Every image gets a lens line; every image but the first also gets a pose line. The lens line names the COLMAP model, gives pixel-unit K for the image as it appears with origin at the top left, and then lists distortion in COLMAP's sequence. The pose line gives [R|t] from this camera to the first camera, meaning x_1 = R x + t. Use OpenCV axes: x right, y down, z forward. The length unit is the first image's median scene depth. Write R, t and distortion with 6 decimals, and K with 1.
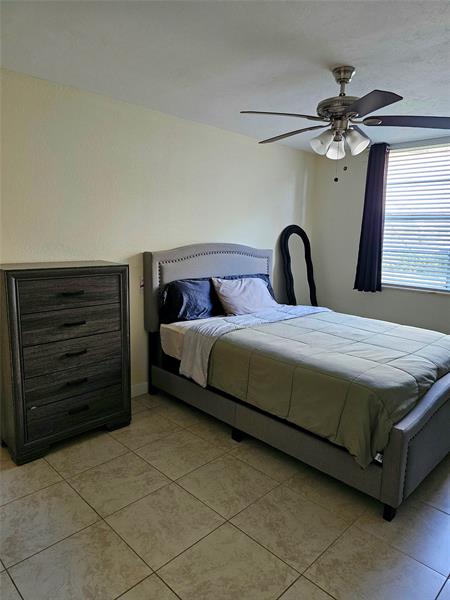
lens RADIAL K [[406.9, 0, 227.5], [0, 406.9, 299.3], [0, 0, 1]] dist [0.048462, -0.031607]
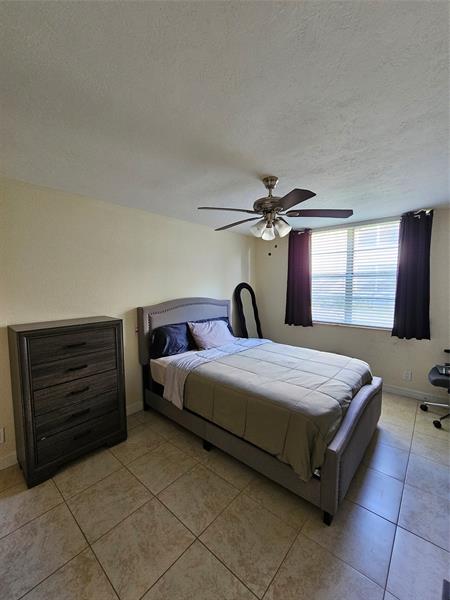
lens RADIAL K [[245.2, 0, 220.2], [0, 245.2, 300.7], [0, 0, 1]] dist [-0.002143, -0.001334]
pose [[0.997895, -0.037592, 0.052836, 0.046672], [0.042272, 0.995004, -0.090444, -0.067180], [-0.049173, 0.092487, 0.994499, 0.194890]]
